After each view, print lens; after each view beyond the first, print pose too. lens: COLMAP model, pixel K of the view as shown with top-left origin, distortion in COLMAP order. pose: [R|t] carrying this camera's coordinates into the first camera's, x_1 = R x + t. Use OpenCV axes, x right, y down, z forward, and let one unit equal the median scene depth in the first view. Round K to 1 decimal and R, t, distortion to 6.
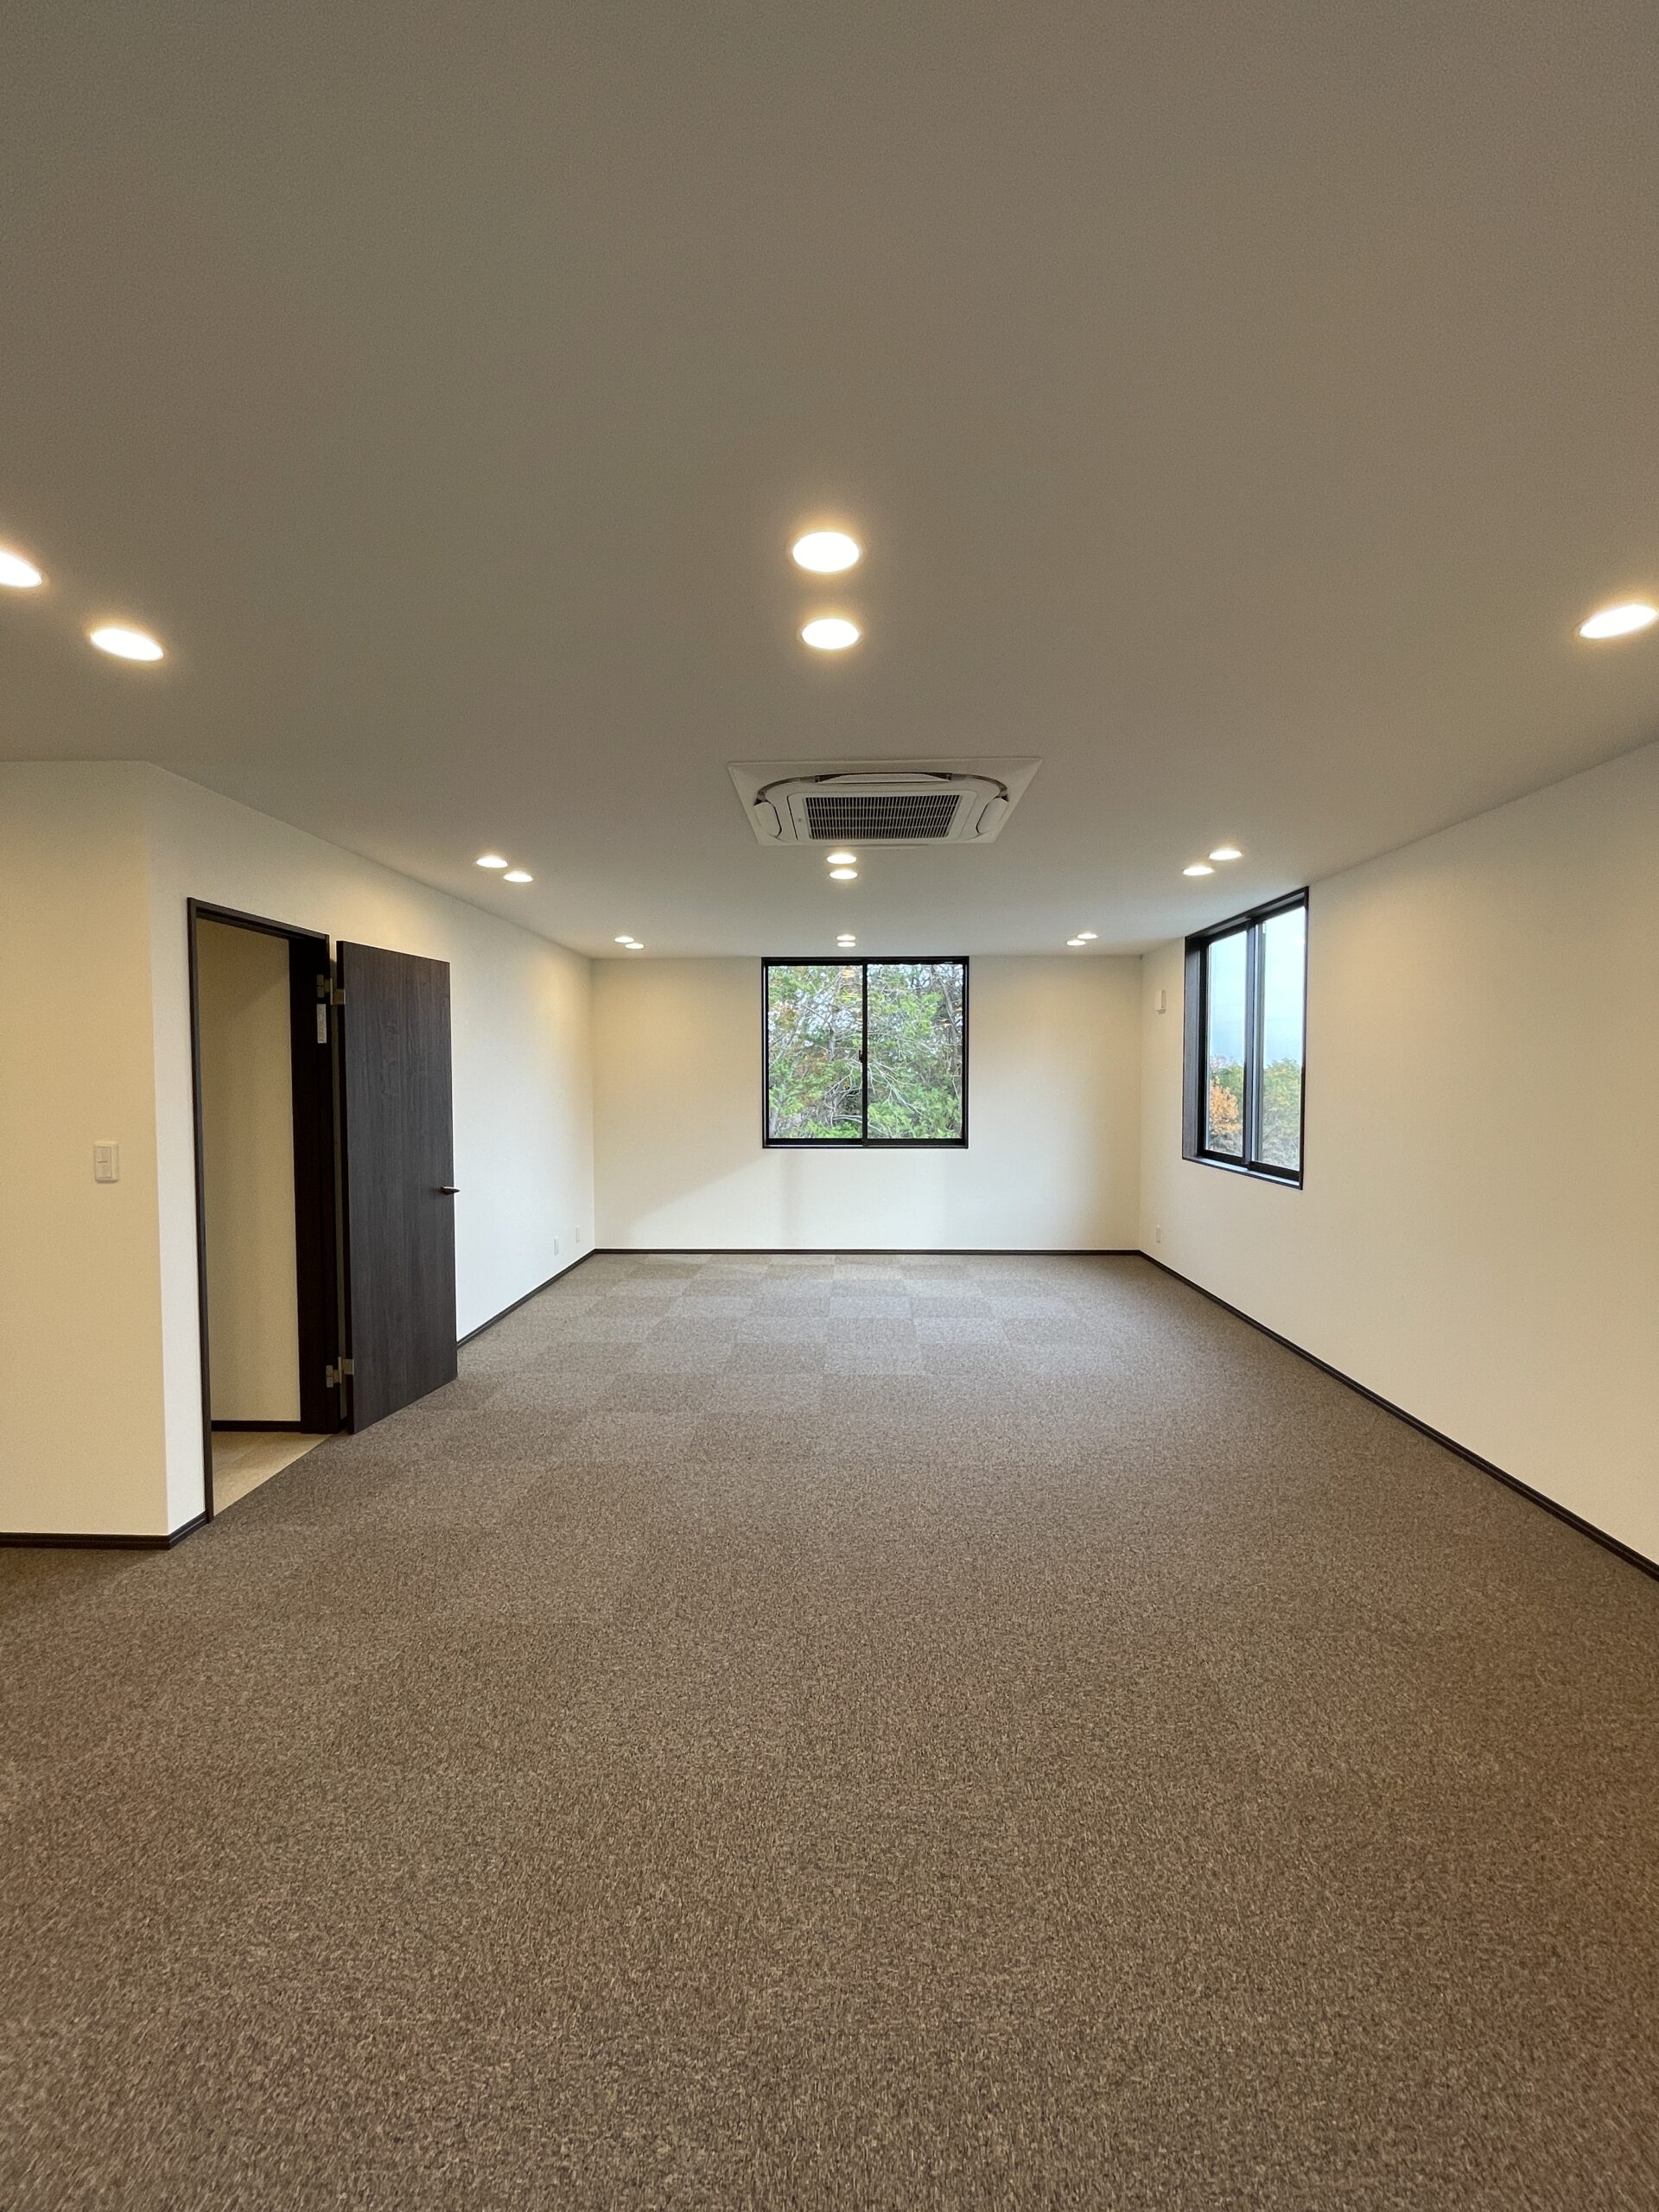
lens RADIAL K [[900.7, 0, 834.4], [0, 900.7, 1110.3], [0, 0, 1]] dist [-0.002602, 0.000055]
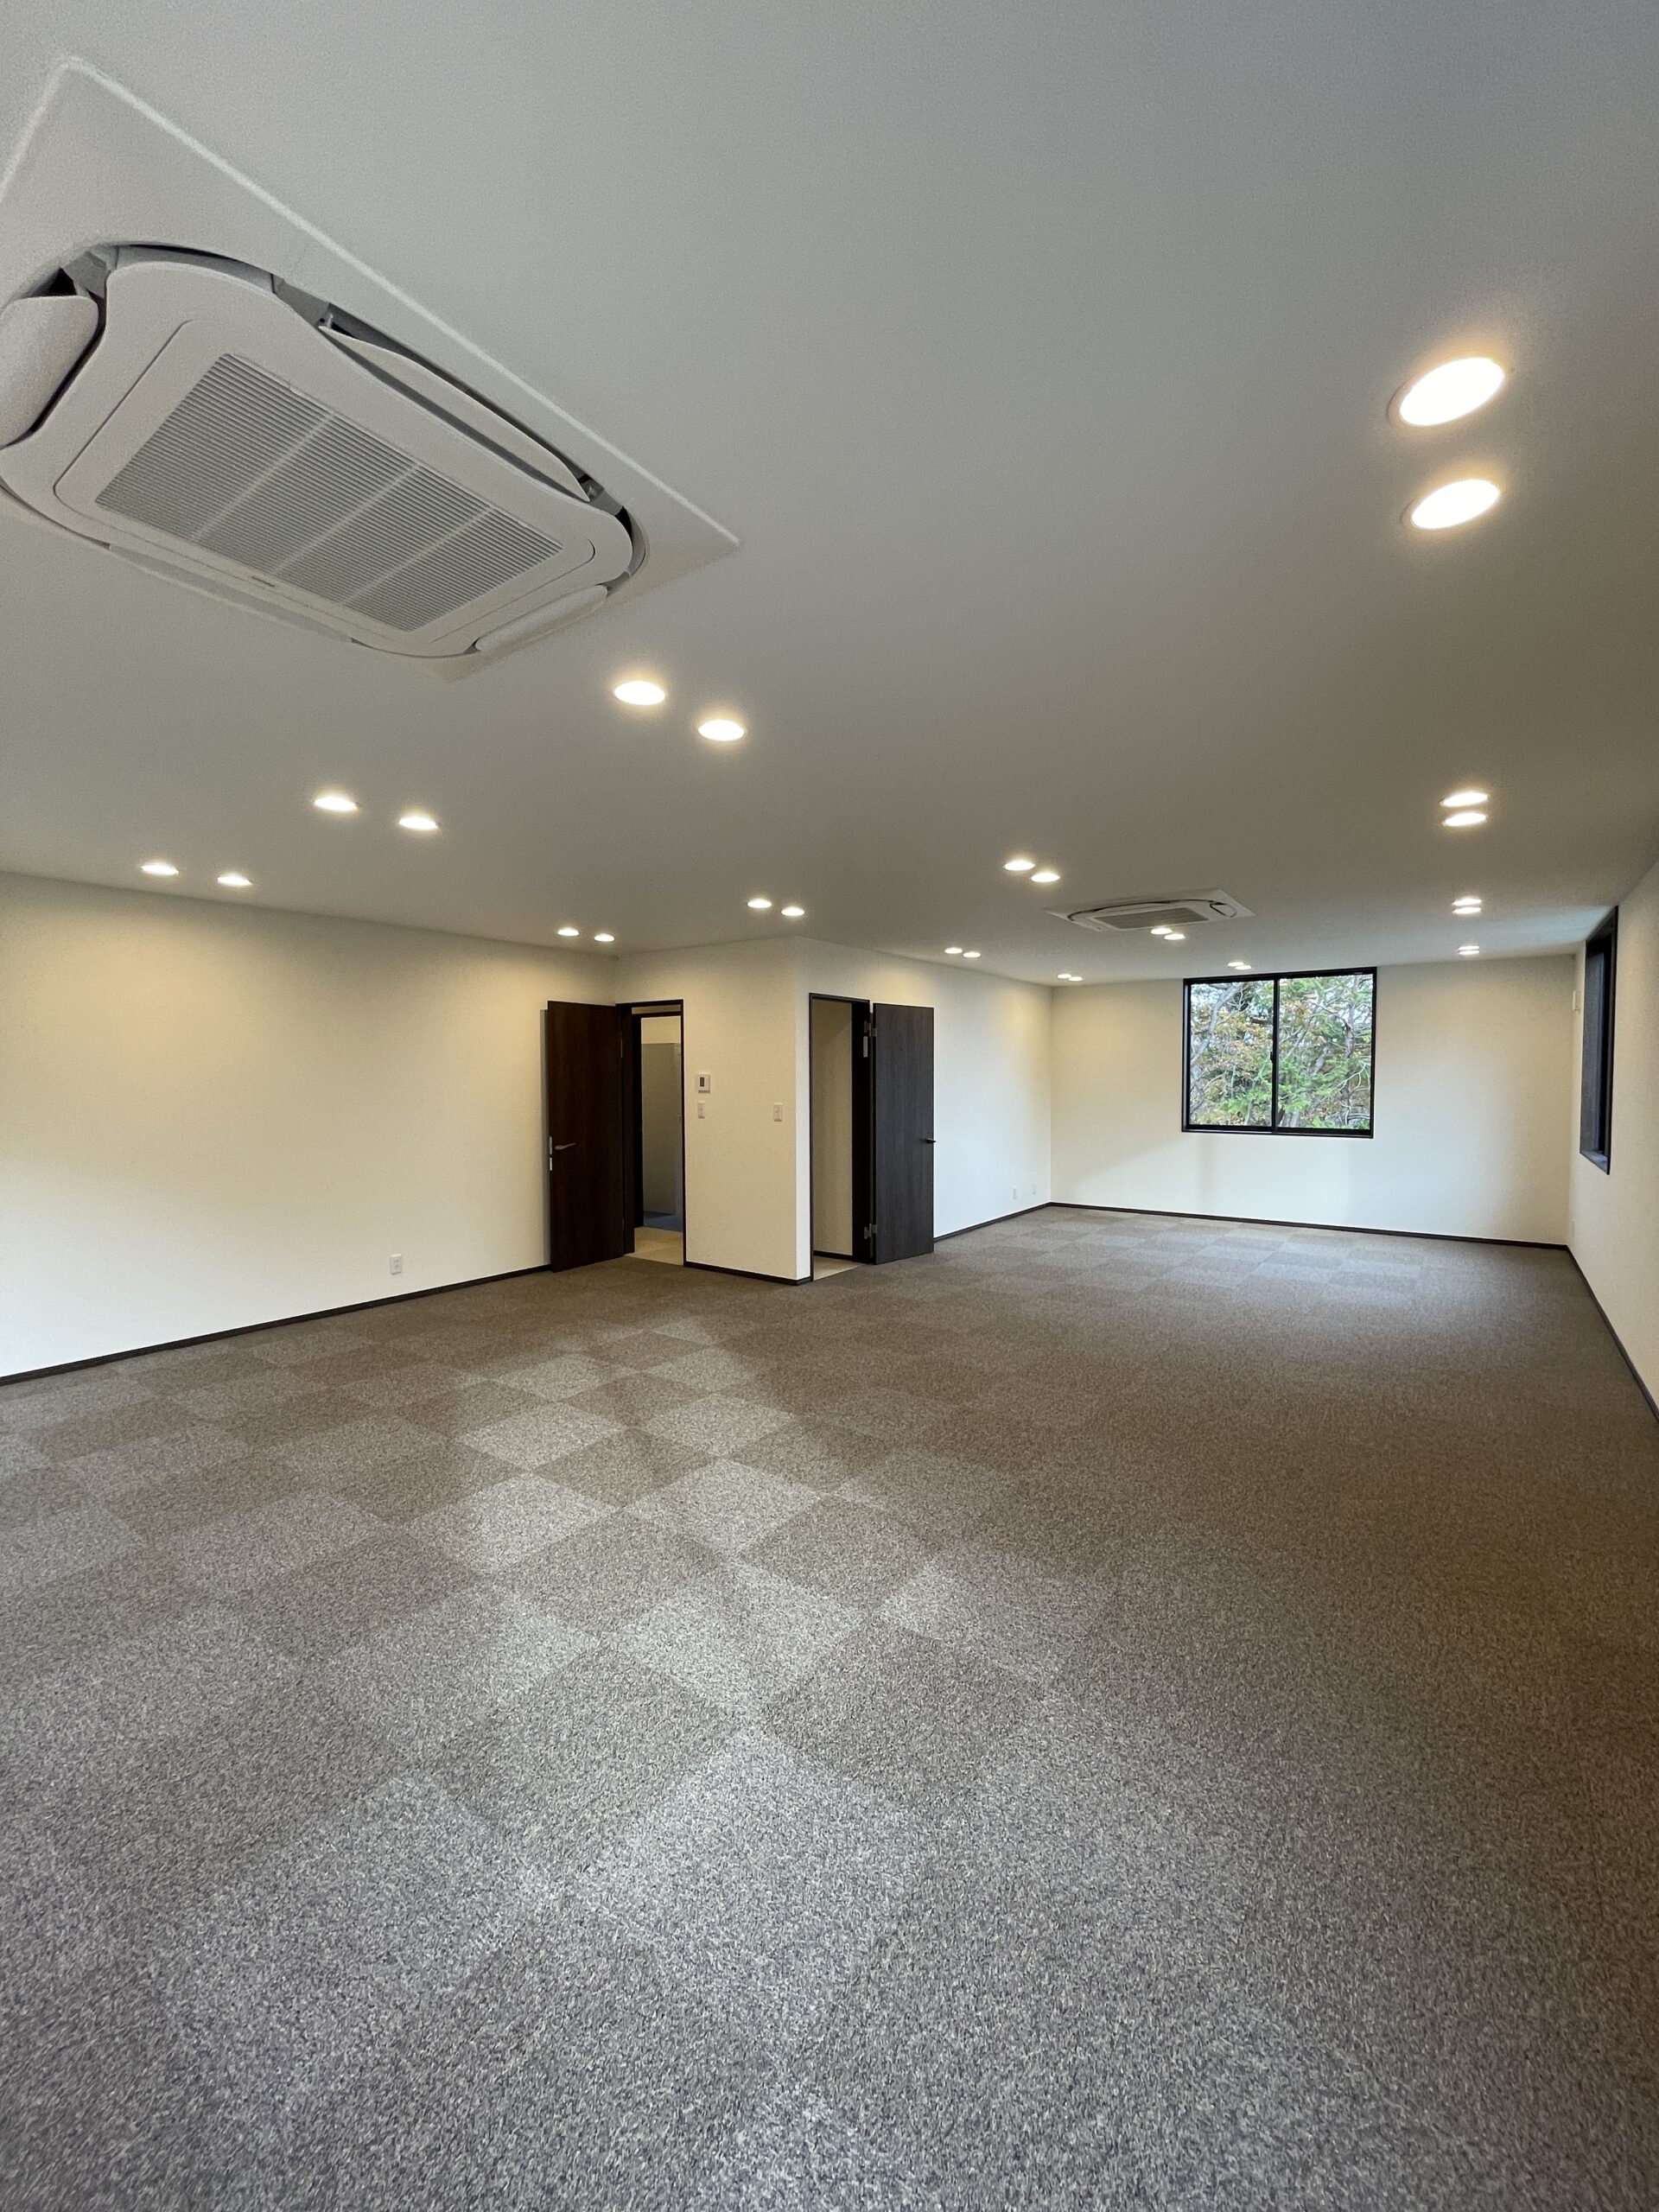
lens RADIAL K [[900.7, 0, 818.8], [0, 900.7, 1125.2], [0, 0, 1]] dist [-0.002602, 0.000055]
pose [[0.820570, 0.031329, -0.570686, 0.381106], [-0.020392, 0.999466, 0.025547, 0.019714], [0.571182, -0.009326, 0.820771, -0.537073]]
